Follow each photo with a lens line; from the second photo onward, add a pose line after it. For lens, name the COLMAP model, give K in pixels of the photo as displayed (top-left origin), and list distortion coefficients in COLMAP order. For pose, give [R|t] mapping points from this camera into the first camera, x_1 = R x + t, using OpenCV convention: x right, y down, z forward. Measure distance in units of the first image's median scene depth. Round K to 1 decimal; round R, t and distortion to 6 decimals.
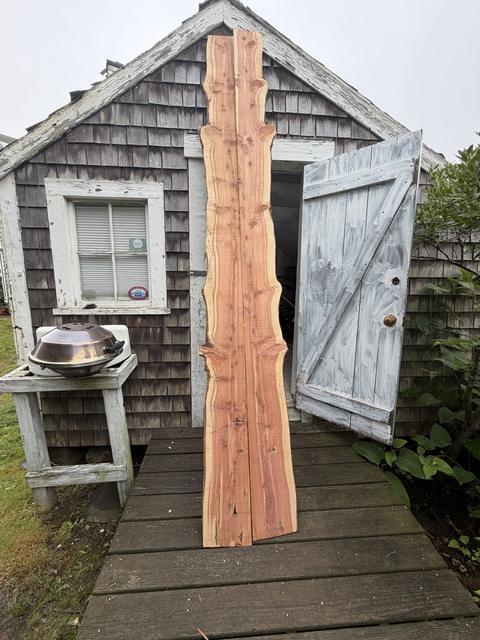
lens RADIAL K [[418.0, 0, 240.0], [0, 418.0, 320.0], [0, 0, 1]] dist [0.000490, -0.001014]
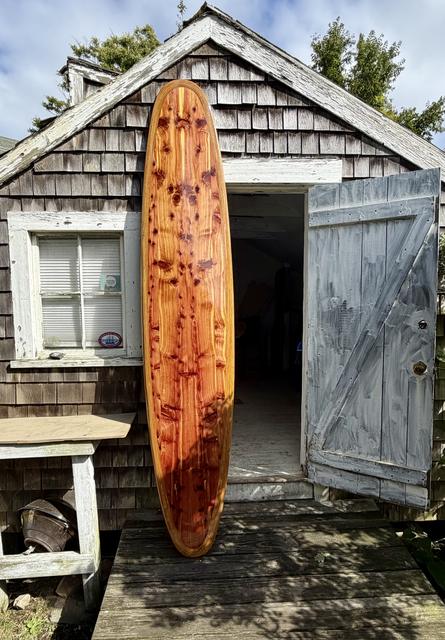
lens RADIAL K [[439.6, 0, 222.5], [0, 439.6, 320.0], [0, 0, 1]] dist [-0.026623, -0.000206]
pose [[0.997040, -0.021744, -0.073749, 0.042157], [0.013314, 0.993513, -0.112934, -0.003032], [0.075726, 0.111618, 0.990862, 0.138414]]
